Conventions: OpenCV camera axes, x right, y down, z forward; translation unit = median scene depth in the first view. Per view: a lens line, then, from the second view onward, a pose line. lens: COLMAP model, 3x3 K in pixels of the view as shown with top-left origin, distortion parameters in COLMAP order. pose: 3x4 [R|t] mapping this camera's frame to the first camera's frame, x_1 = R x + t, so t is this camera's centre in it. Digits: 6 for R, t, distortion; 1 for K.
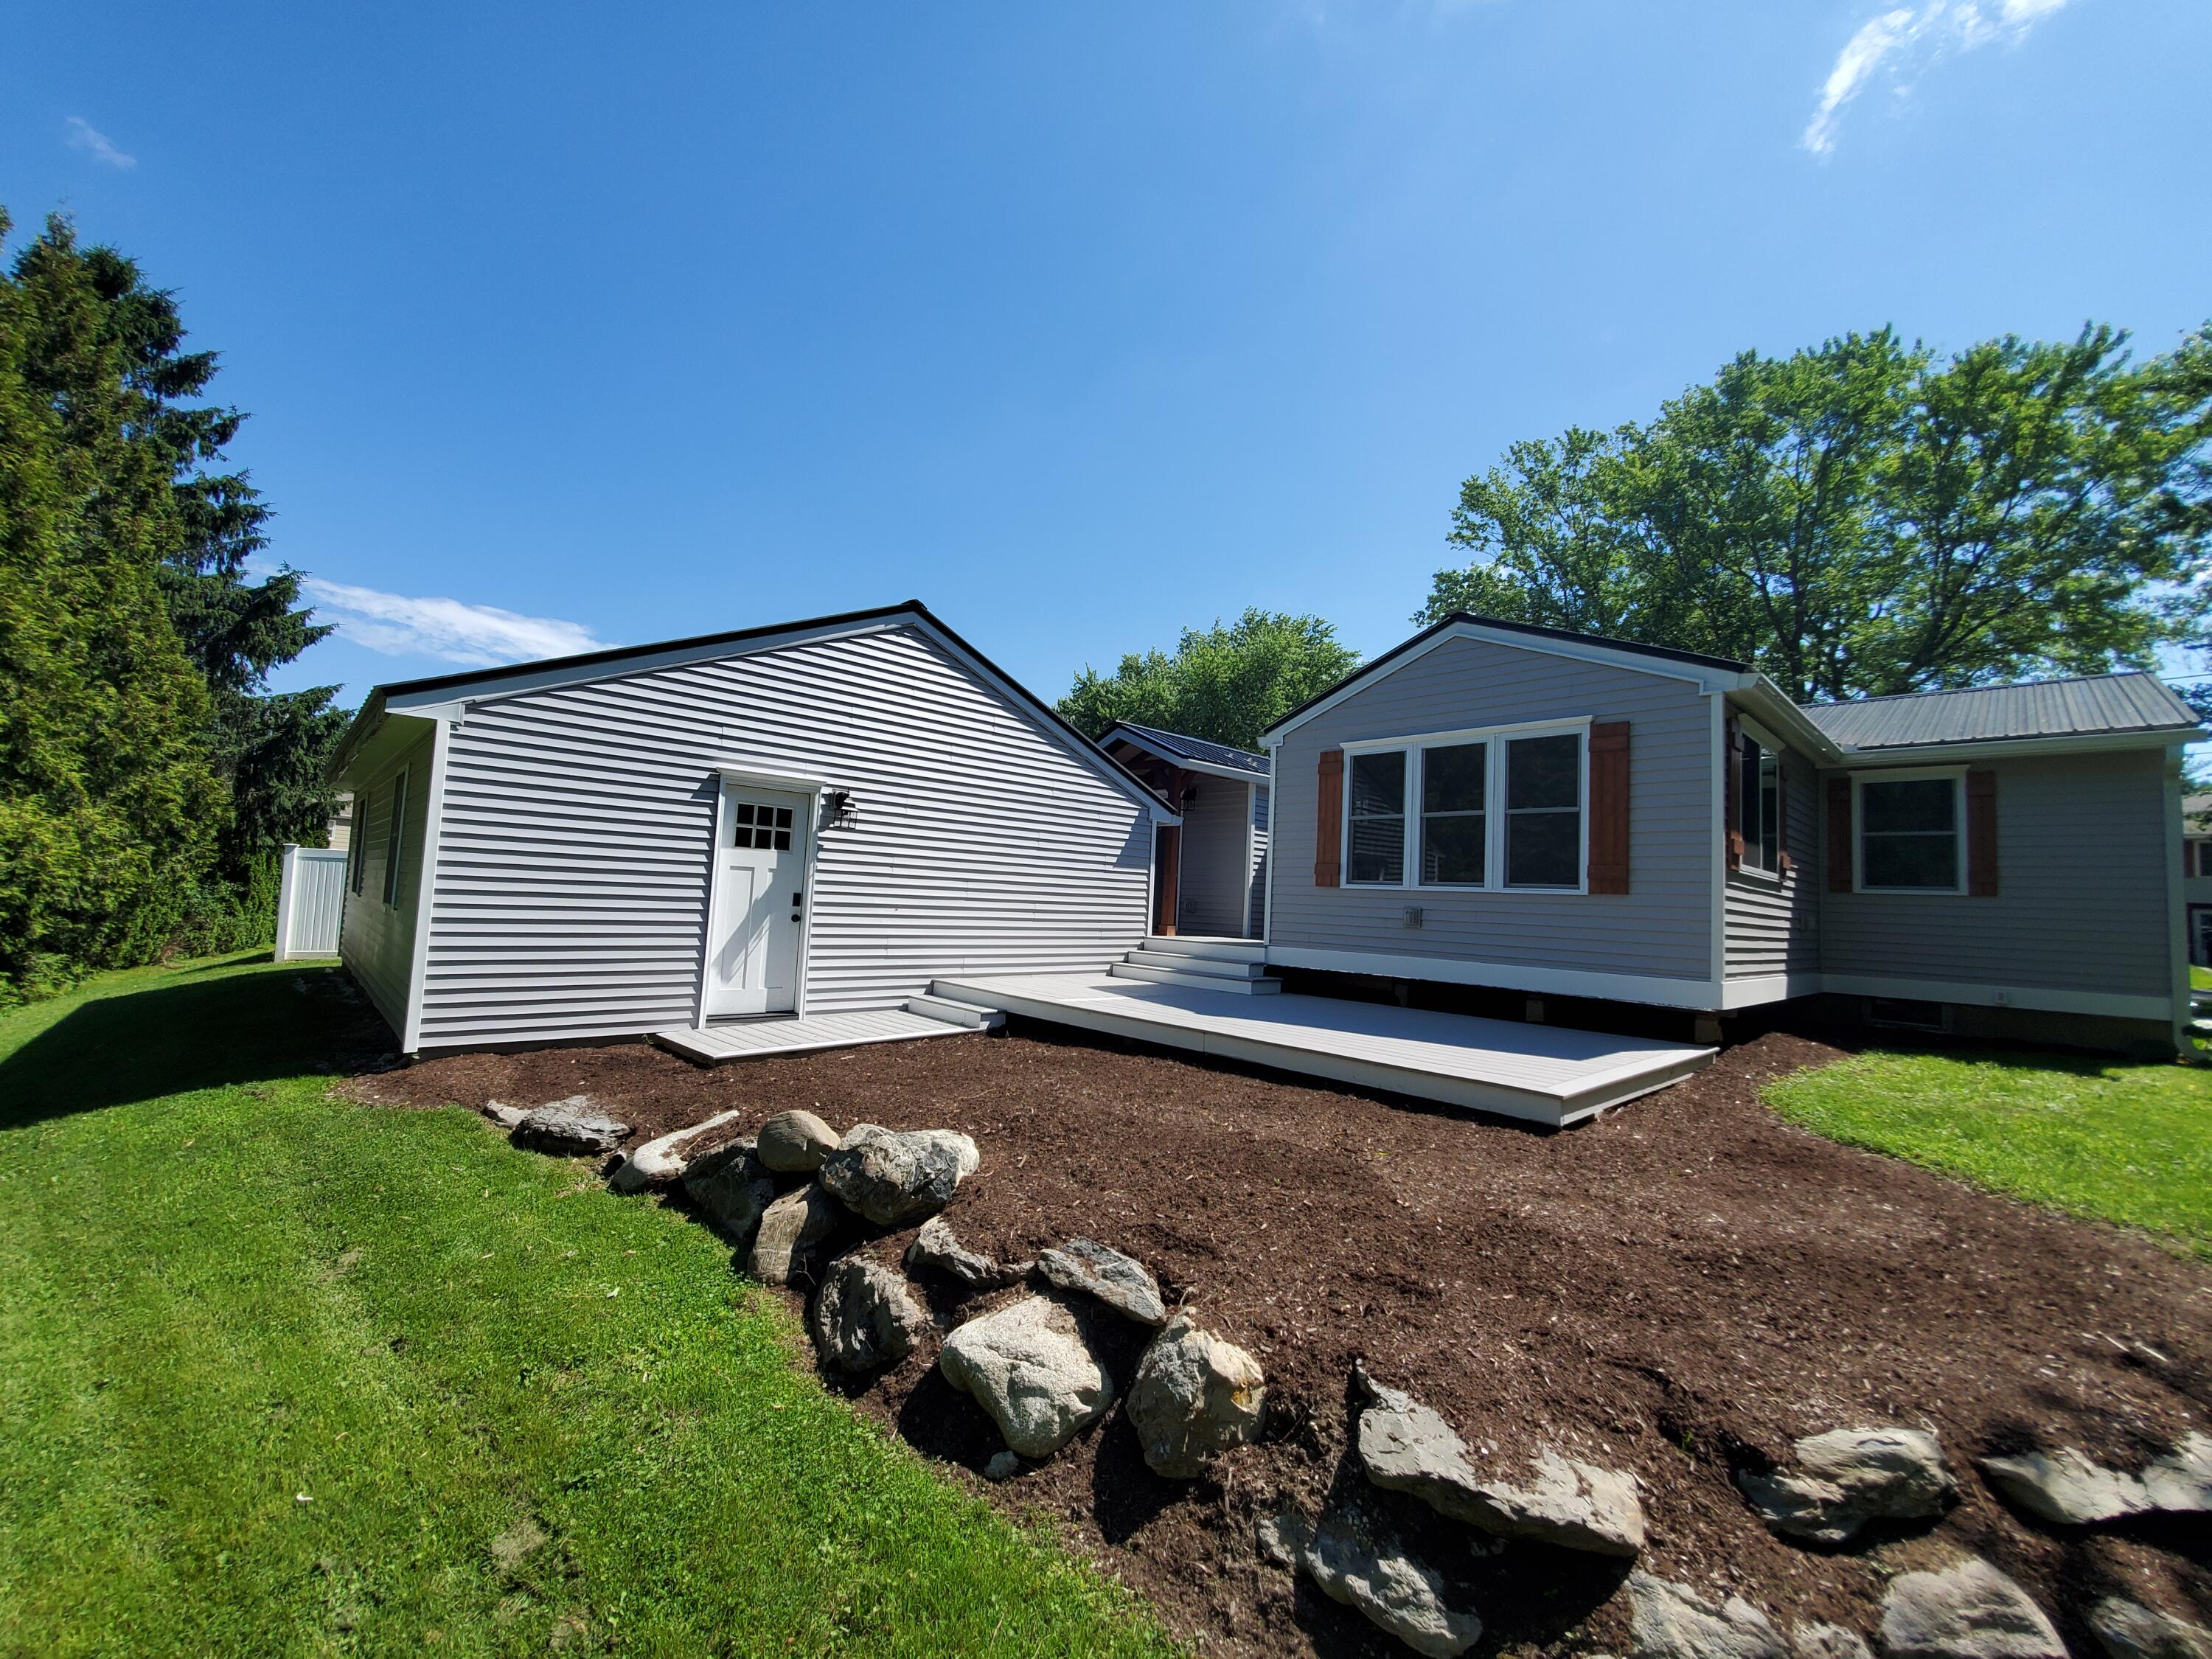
lens RADIAL K [[856.4, 0, 1101.7], [0, 856.4, 884.6], [0, 0, 1]] dist [-0.010459, -0.000140]
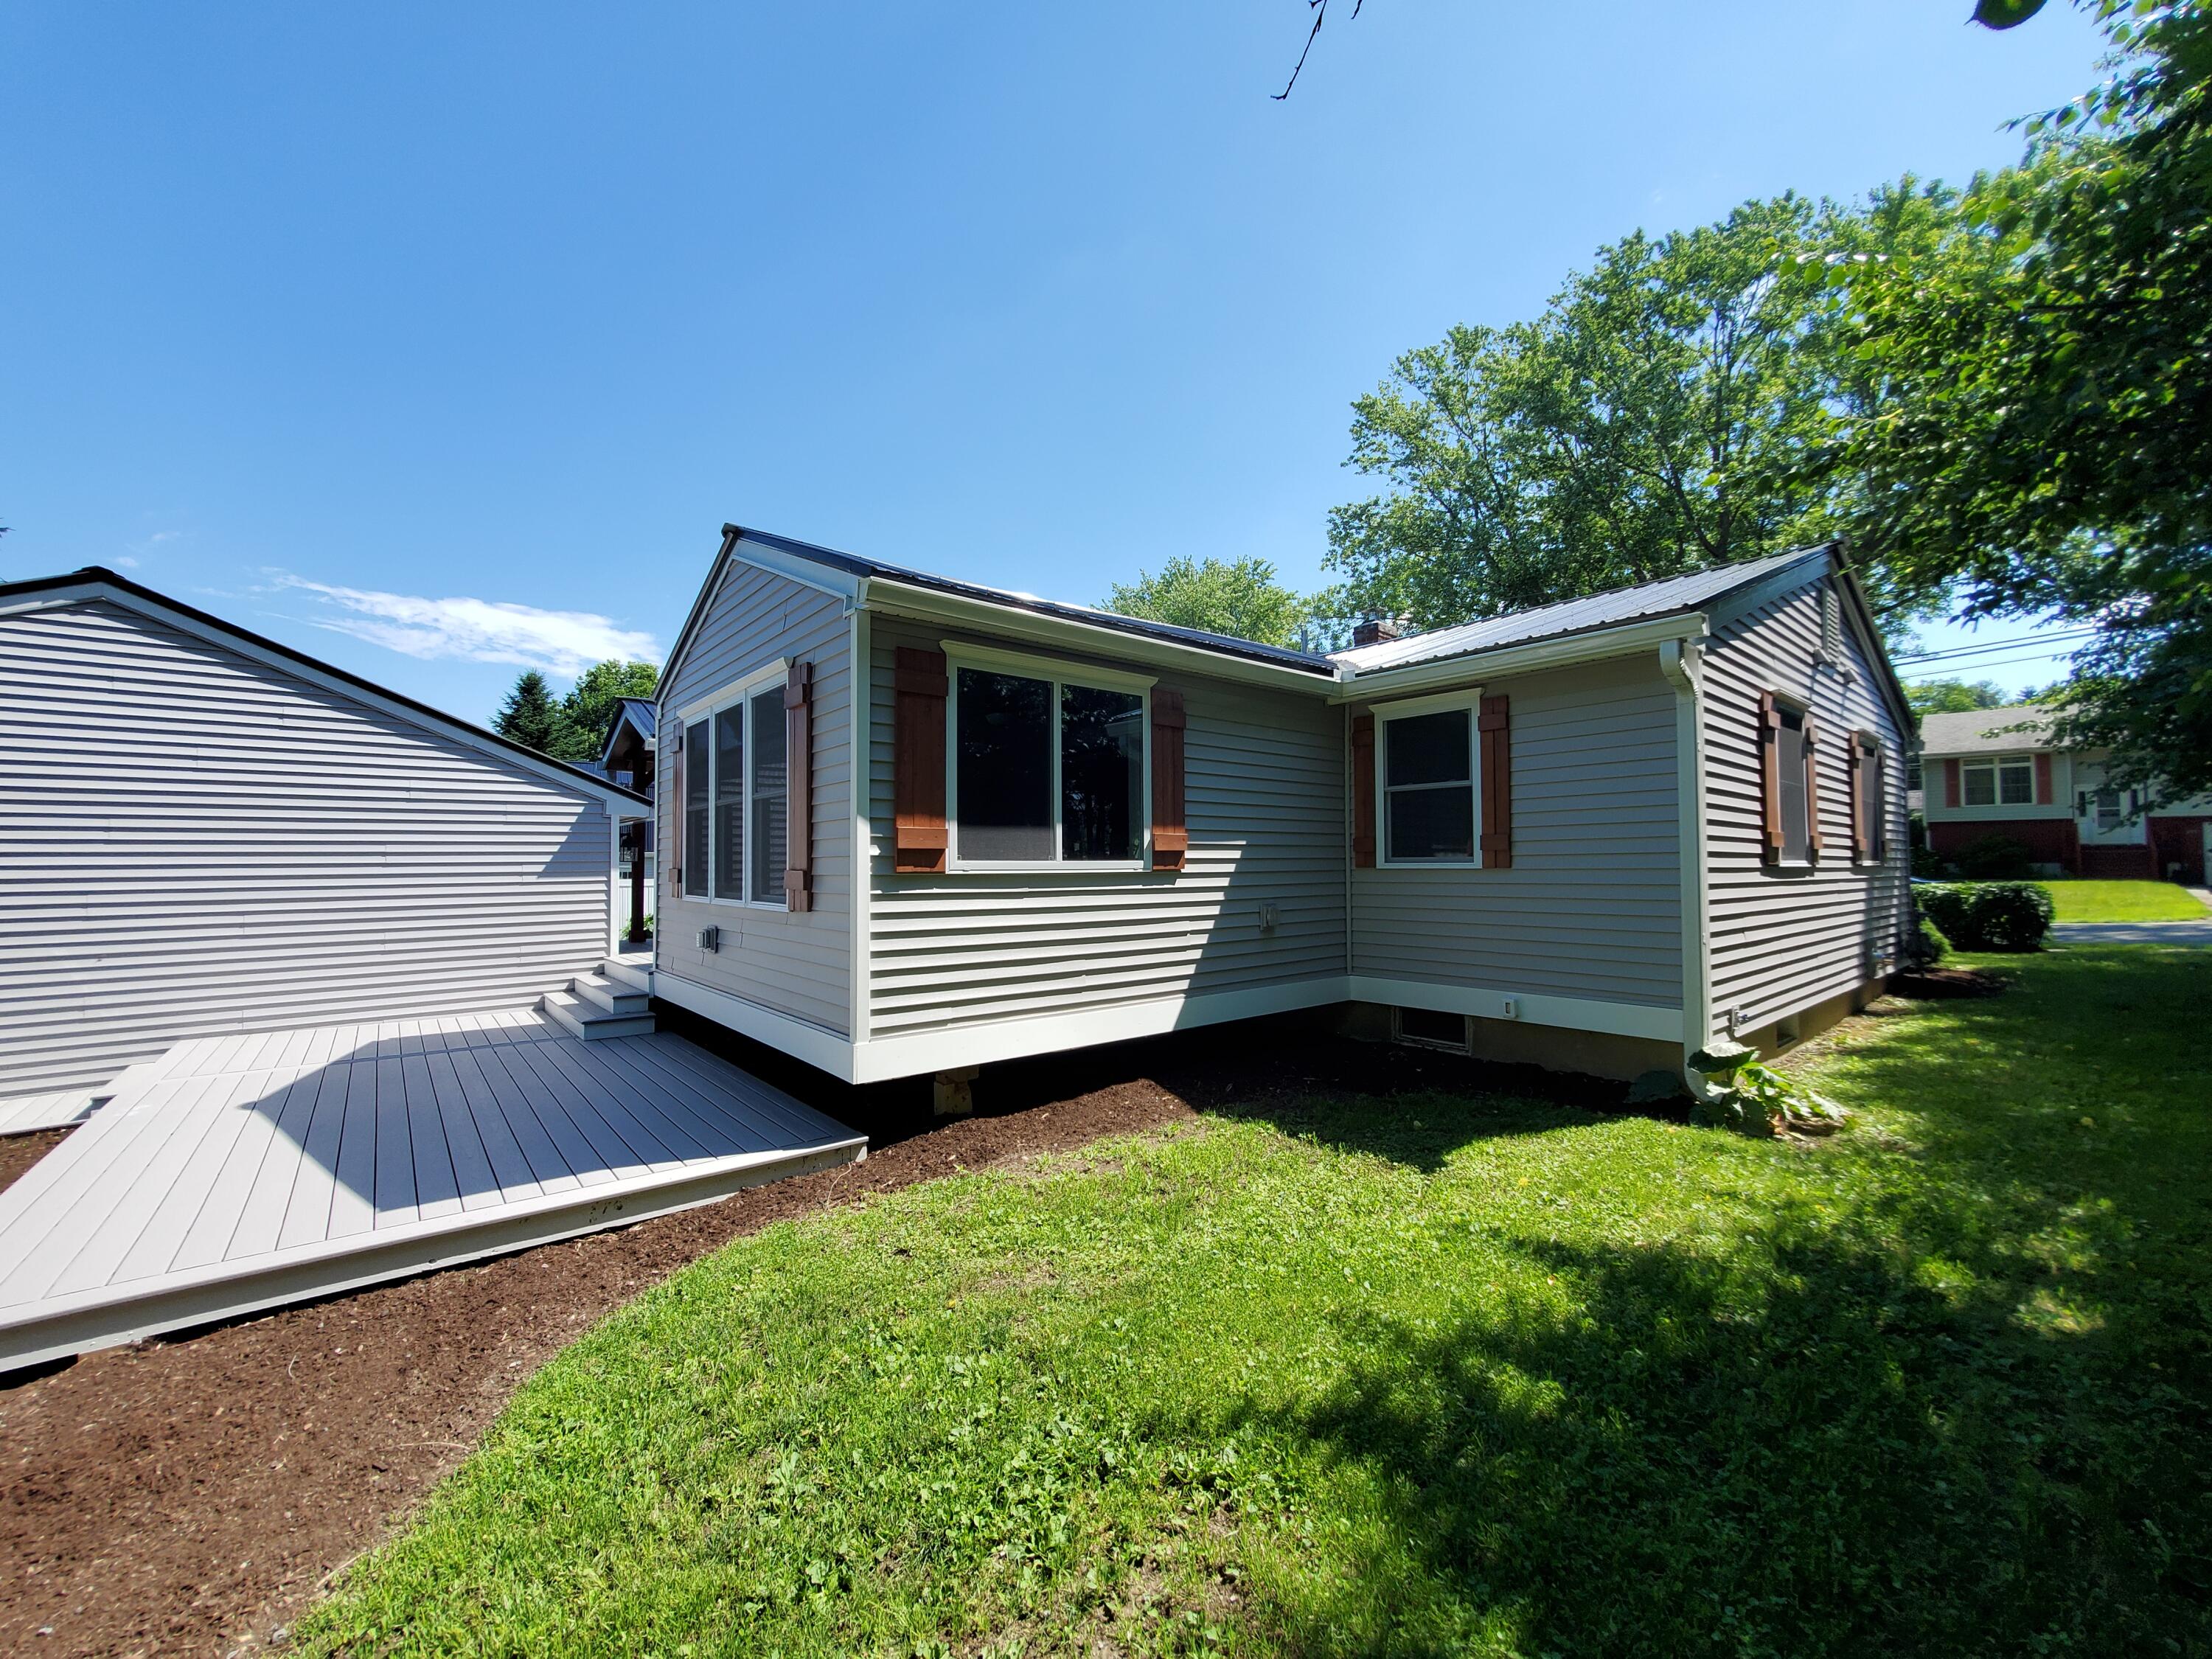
lens RADIAL K [[874.5, 0, 1124.0], [0, 874.5, 836.2], [0, 0, 1]] dist [-0.000211, -0.000730]
pose [[0.997764, -0.056412, -0.035856, 0.481262], [0.055938, 0.998335, -0.014084, -0.013543], [0.036591, 0.012047, 0.999258, 0.152051]]
